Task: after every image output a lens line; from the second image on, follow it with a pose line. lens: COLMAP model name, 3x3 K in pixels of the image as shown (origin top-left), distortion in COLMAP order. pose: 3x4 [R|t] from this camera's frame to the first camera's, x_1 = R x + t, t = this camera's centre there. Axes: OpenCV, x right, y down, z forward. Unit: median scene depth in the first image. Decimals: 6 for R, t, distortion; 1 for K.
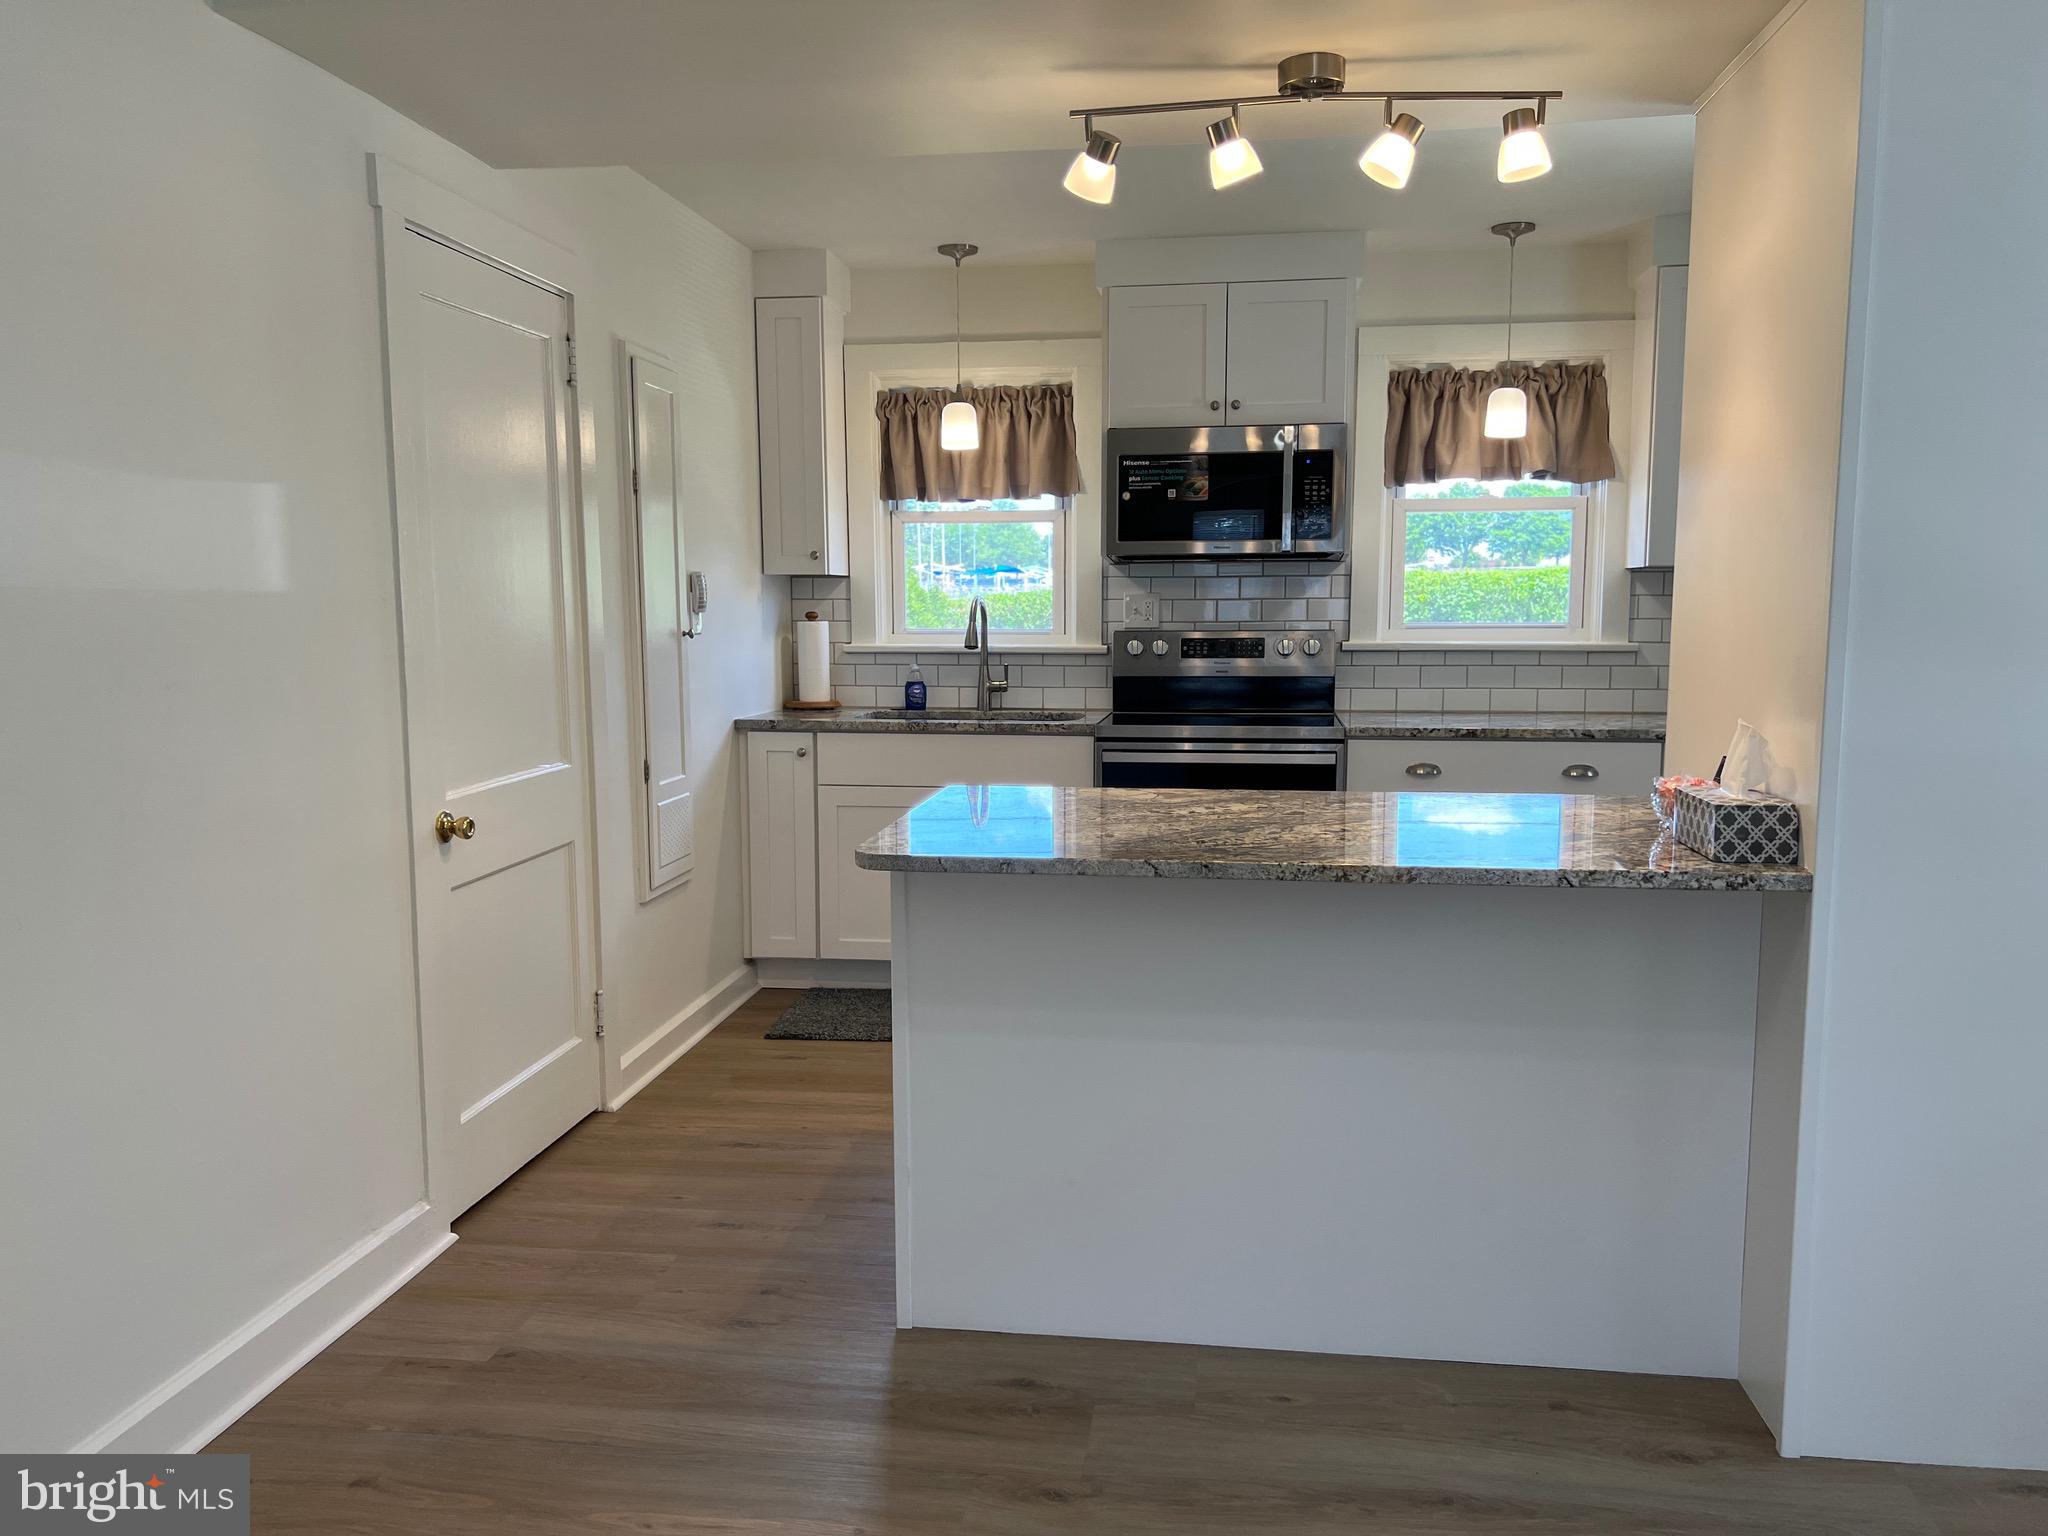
lens RADIAL K [[1530.5, 0, 1026.0], [0, 1530.5, 771.6], [0, 0, 1]] dist [0.140492, -0.251695]
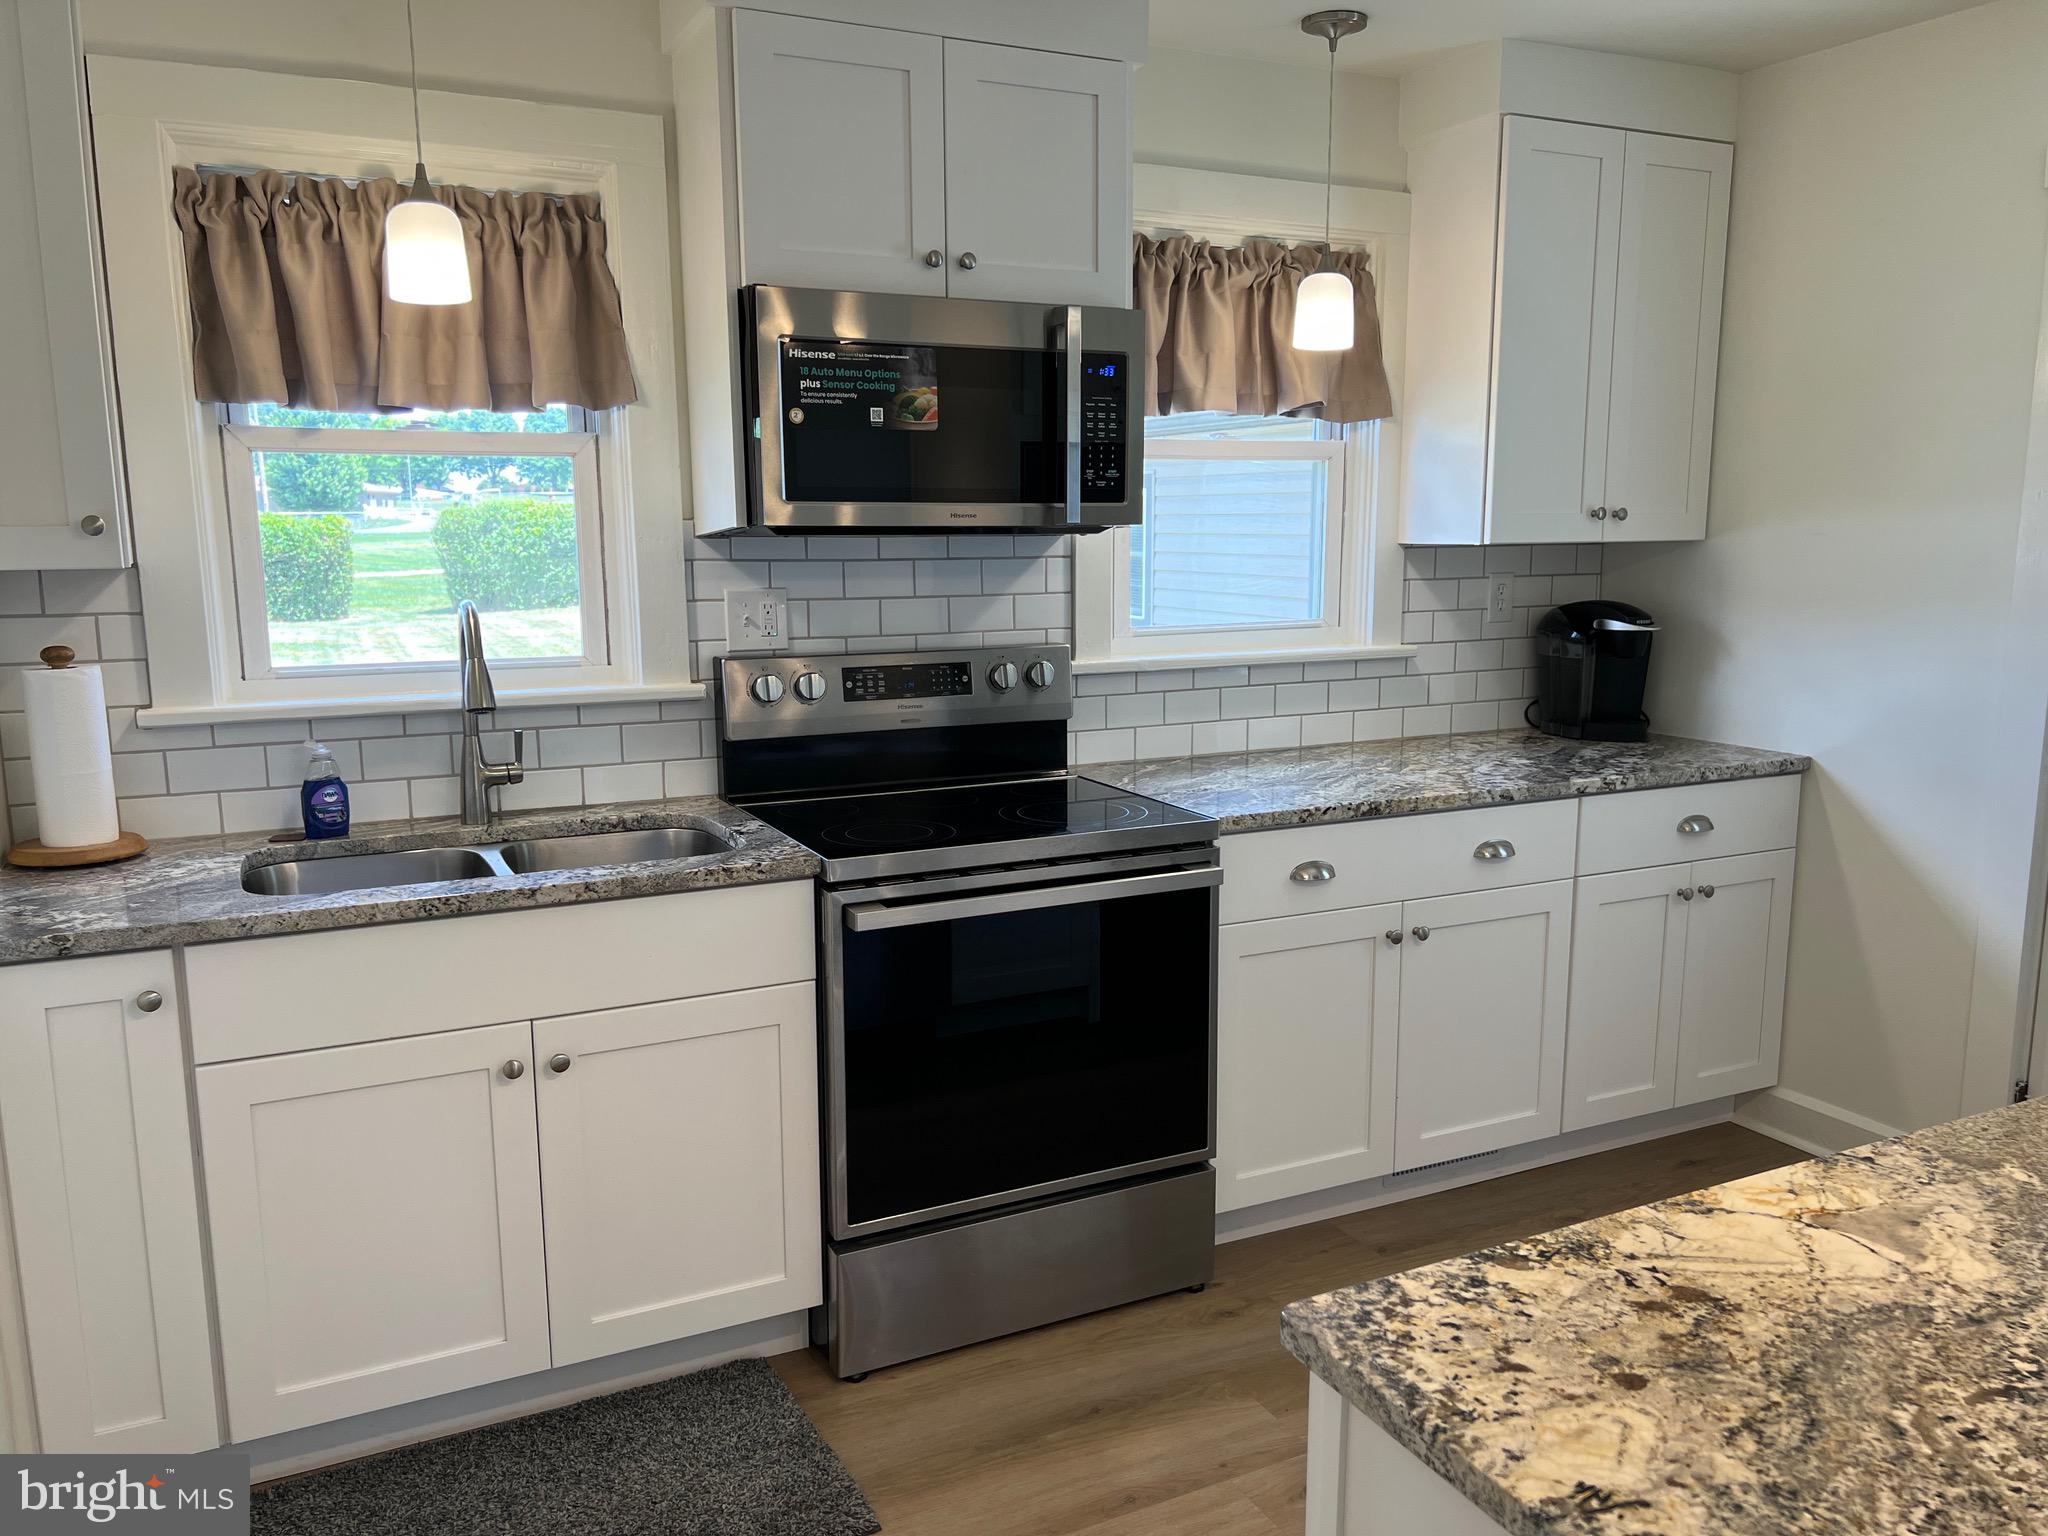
lens RADIAL K [[1556.7, 0, 1024.0], [0, 1556.7, 768.0], [0, 0, 1]] dist [0.085168, -0.092656]
pose [[0.830168, -0.089839, 0.550228, -0.165340], [0.066542, 0.995843, 0.062200, -0.079869], [-0.553528, -0.015023, 0.832695, 0.464952]]
